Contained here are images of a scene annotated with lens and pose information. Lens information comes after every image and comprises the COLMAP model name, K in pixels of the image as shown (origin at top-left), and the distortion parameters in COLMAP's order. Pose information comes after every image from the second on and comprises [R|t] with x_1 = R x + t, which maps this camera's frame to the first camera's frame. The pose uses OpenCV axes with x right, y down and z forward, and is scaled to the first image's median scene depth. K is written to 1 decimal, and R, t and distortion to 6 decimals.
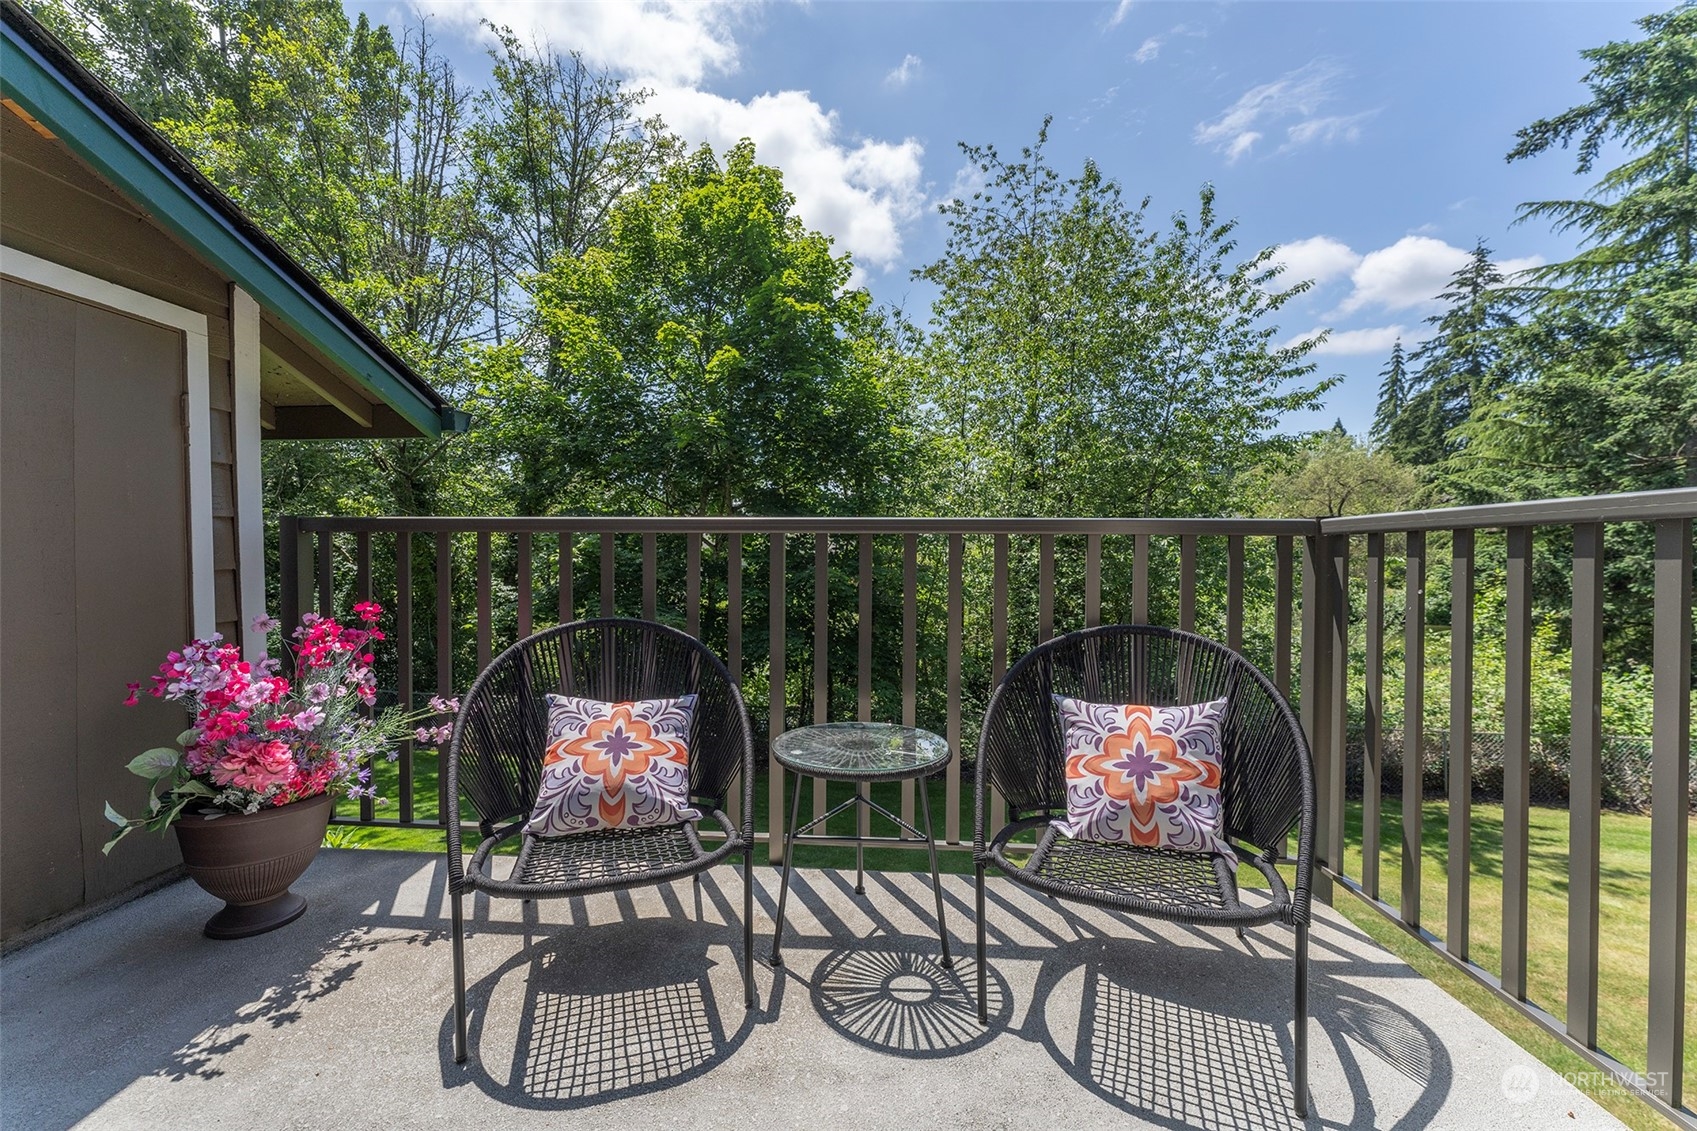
lens RADIAL K [[692.0, 0, 798.7], [0, 692.0, 564.1], [0, 0, 1]] dist [0.000028, -0.000242]
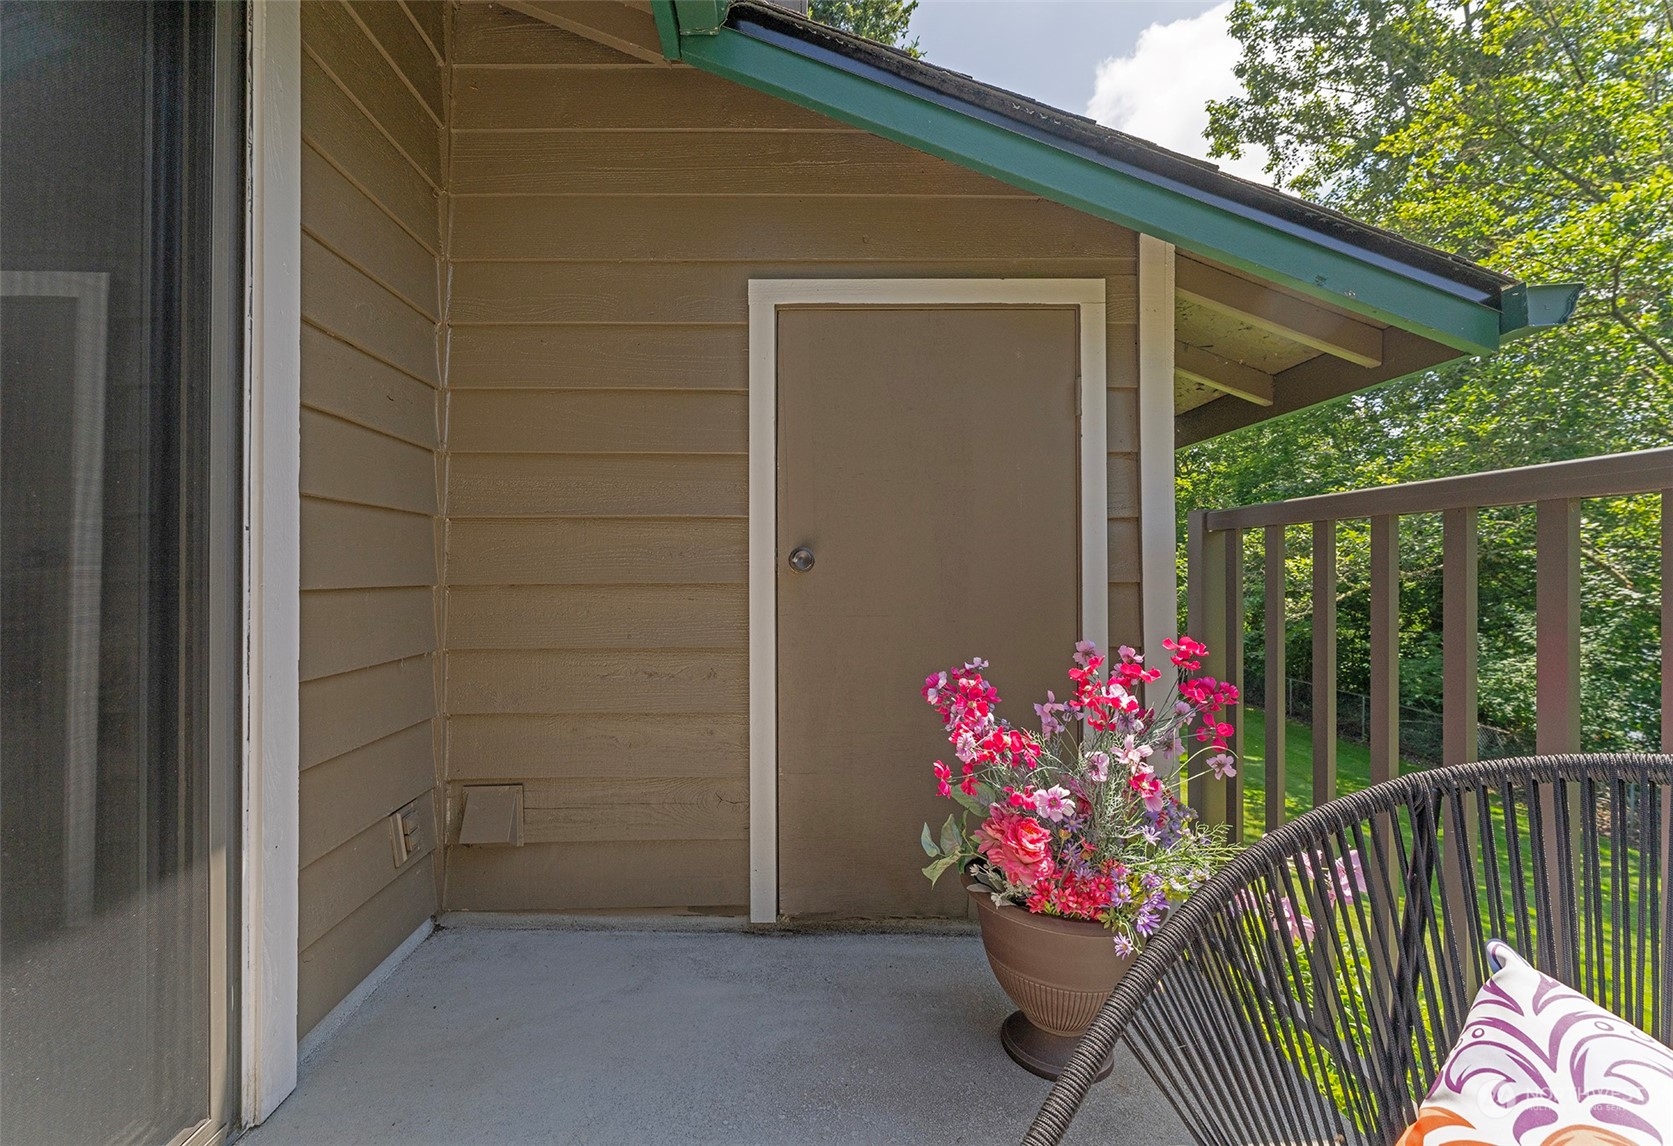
lens RADIAL K [[708.8, 0, 836.5], [0, 708.8, 573.0], [0, 0, 1]] dist [0.001447, 0.000448]
pose [[0.130365, -0.000290, -0.991466, -0.009909], [-0.020028, 0.999795, -0.002926, 0.001448], [0.991264, 0.020239, 0.130332, 0.122768]]
